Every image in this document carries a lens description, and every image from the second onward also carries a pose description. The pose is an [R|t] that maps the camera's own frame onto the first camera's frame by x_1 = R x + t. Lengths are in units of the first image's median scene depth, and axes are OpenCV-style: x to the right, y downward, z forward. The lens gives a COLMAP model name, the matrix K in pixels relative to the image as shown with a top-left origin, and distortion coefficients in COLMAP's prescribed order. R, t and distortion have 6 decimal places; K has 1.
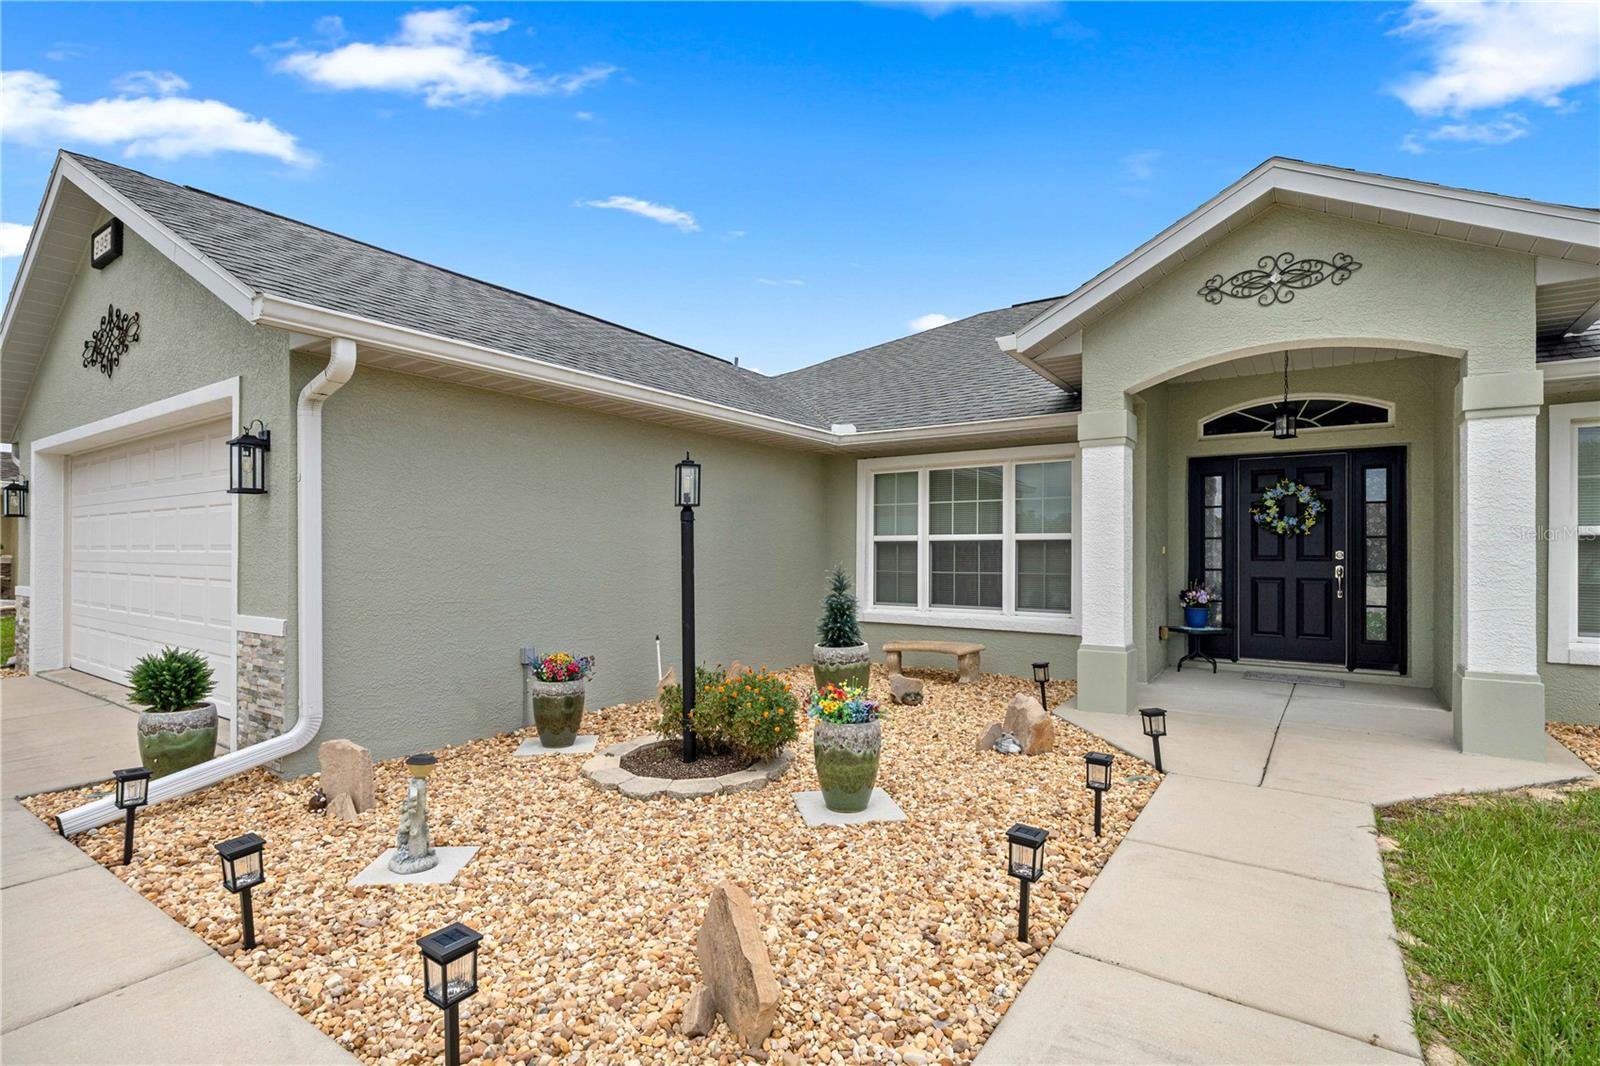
lens RADIAL K [[695.2, 0, 800.0], [0, 695.2, 533.0], [0, 0, 1]] dist [-0.001243, -0.000130]
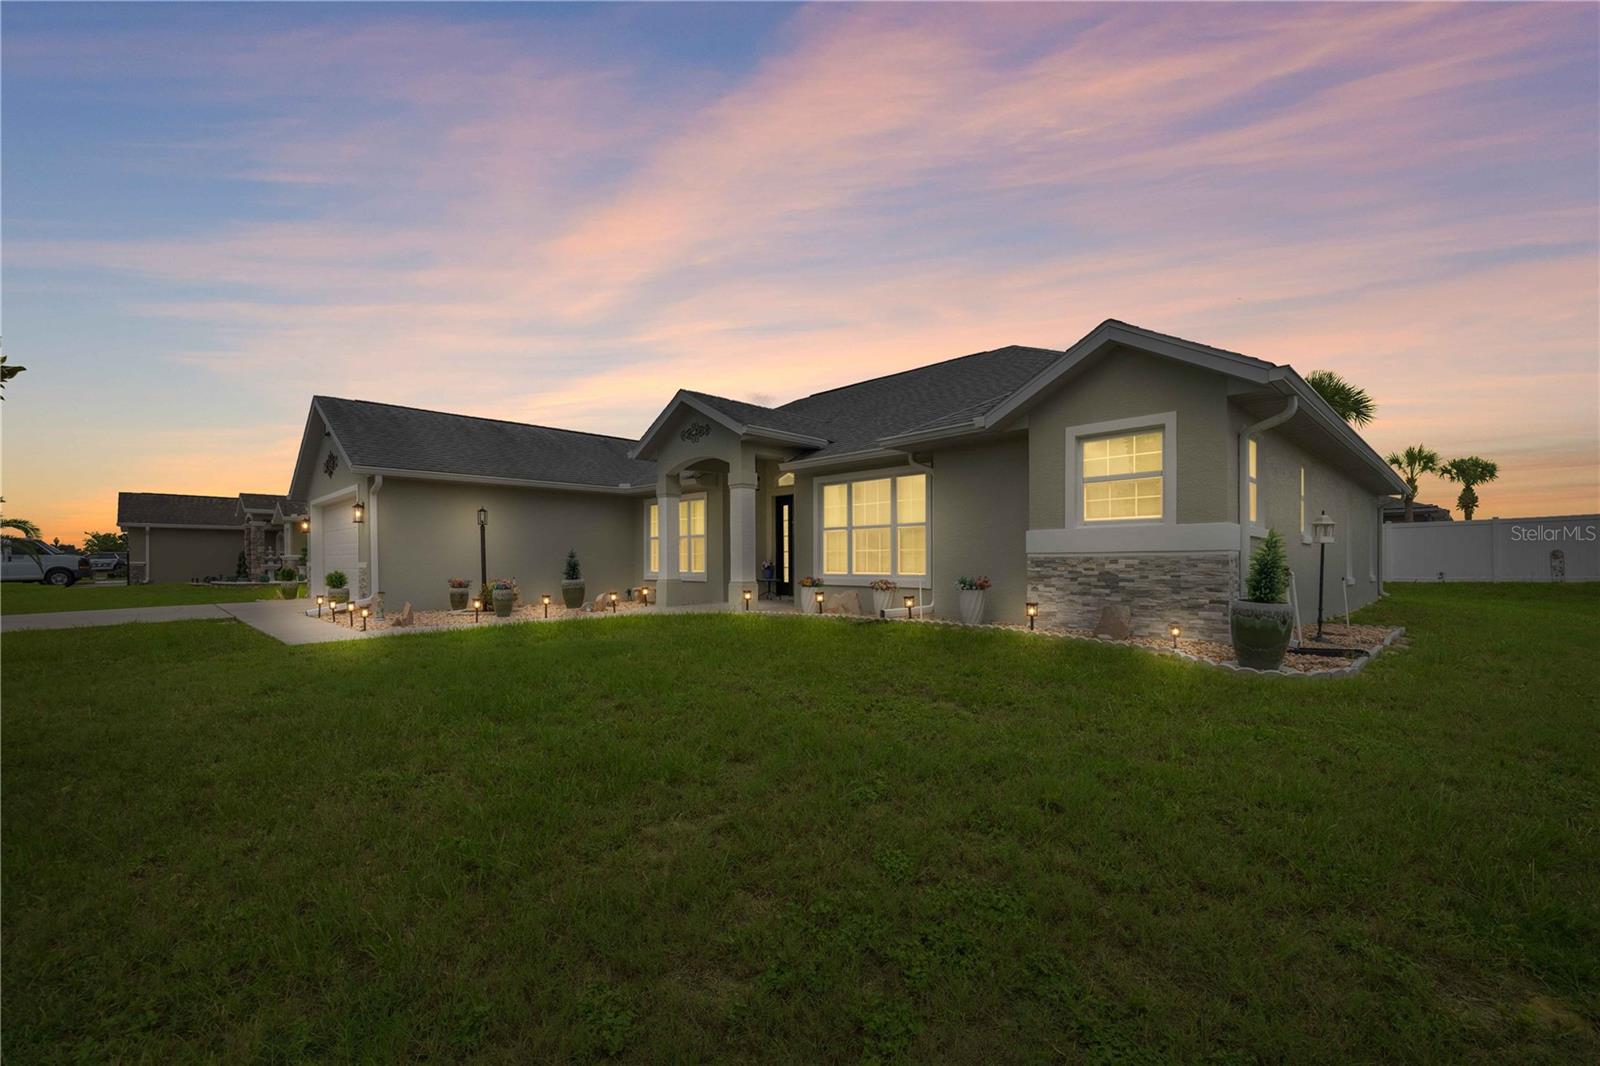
lens RADIAL K [[667.4, 0, 798.3], [0, 667.4, 545.4], [0, 0, 1]] dist [-0.000170, 0.000010]
pose [[0.972761, -0.004426, -0.231770, 1.788578], [0.004151, 0.999990, -0.001674, 0.059980], [0.231775, 0.000666, 0.972769, -1.430638]]
